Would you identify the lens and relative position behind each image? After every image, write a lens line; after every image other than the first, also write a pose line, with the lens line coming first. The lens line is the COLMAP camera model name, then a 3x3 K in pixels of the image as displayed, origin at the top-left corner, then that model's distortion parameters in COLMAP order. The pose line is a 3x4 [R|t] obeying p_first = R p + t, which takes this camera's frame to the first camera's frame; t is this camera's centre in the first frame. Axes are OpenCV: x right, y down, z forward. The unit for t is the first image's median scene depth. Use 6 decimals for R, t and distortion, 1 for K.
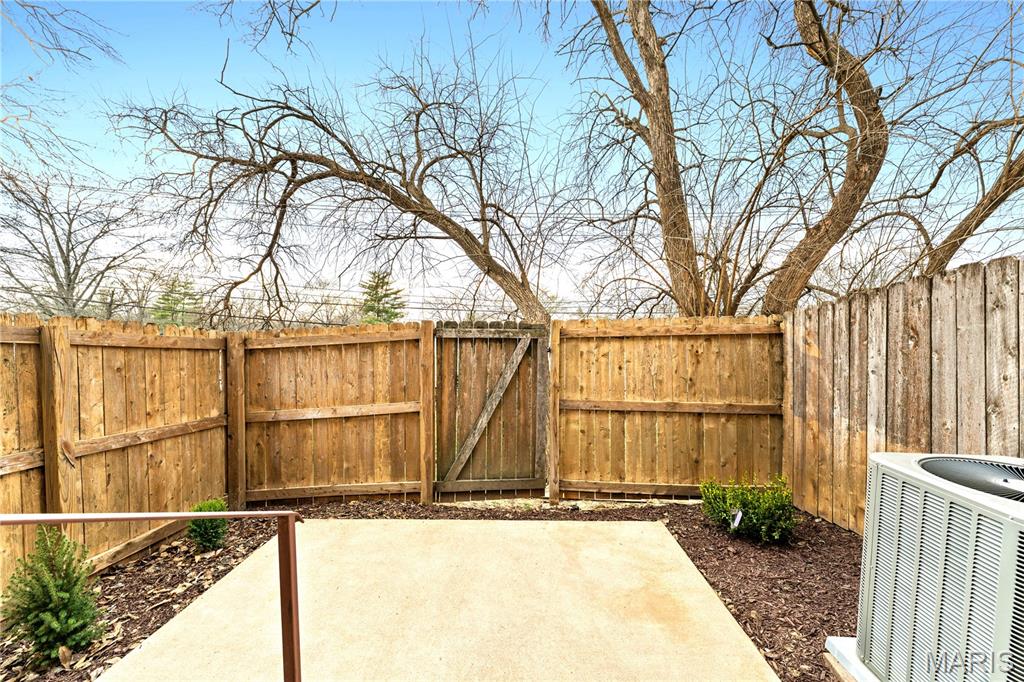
lens RADIAL K [[406.6, 0, 513.3], [0, 406.6, 340.8], [0, 0, 1]] dist [-0.000839, -0.000850]
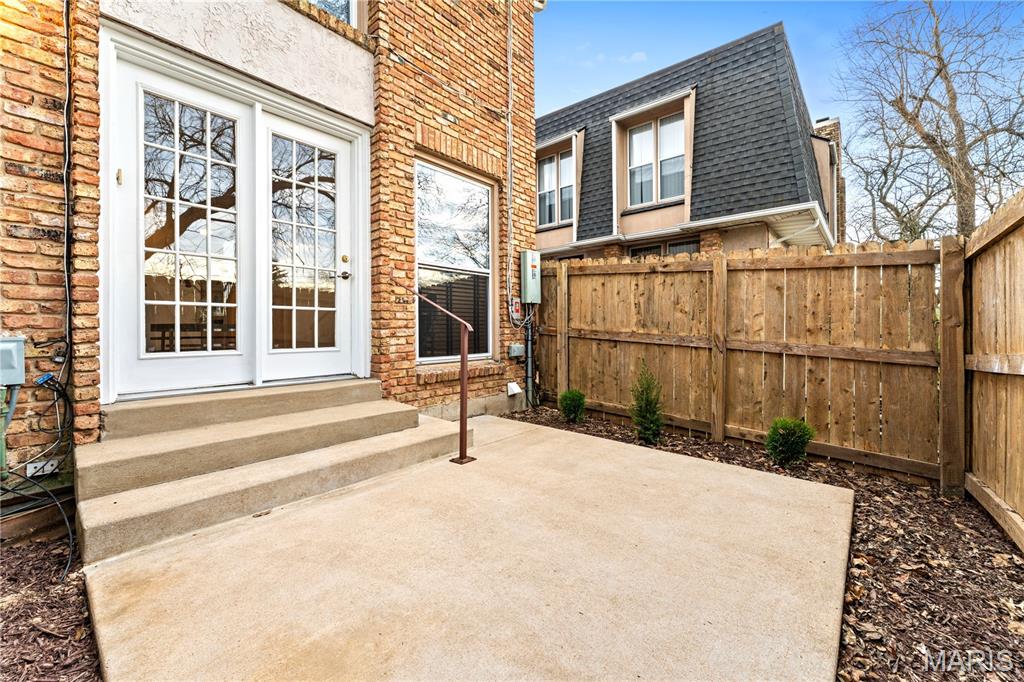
lens RADIAL K [[406.6, 0, 511.9], [0, 406.6, 332.1], [0, 0, 1]] dist [-0.000839, -0.000850]
pose [[-0.634303, 0.011339, -0.773001, 0.439405], [-0.010682, 0.999668, 0.023429, 0.174422], [0.773011, 0.023119, -0.633971, 1.113936]]
